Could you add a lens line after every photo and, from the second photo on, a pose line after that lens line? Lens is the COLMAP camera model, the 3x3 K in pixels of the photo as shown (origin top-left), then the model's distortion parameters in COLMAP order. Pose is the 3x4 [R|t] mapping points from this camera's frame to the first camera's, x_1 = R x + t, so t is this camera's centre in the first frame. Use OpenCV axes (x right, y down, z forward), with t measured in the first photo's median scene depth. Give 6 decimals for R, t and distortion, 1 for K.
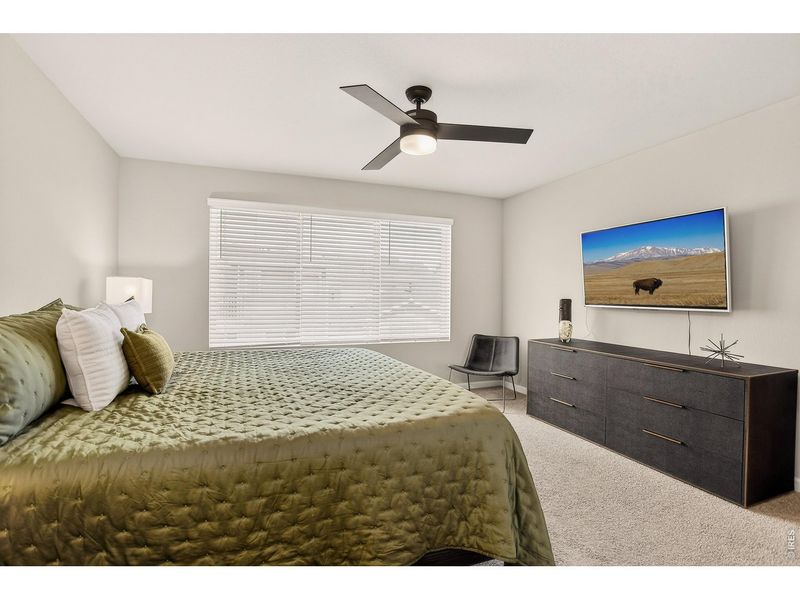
lens RADIAL K [[392.8, 0, 398.8], [0, 392.8, 301.0], [0, 0, 1]] dist [-0.072719, 0.041490]
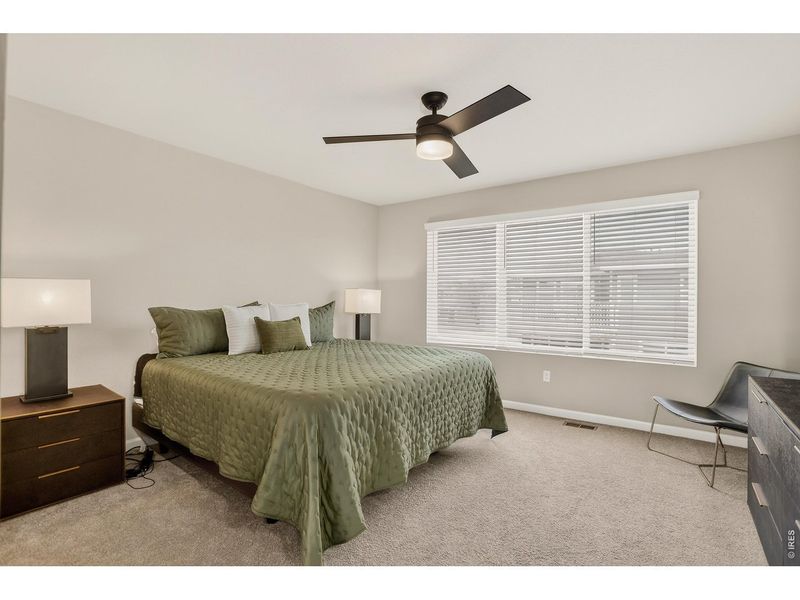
lens RADIAL K [[390.6, 0, 389.0], [0, 390.6, 302.5], [0, 0, 1]] dist [-0.048779, 0.015553]
pose [[0.527259, 0.004452, -0.849693, 0.643900], [-0.016417, 0.999853, -0.004948, -0.000557], [0.849546, 0.016558, 0.527255, 0.281840]]
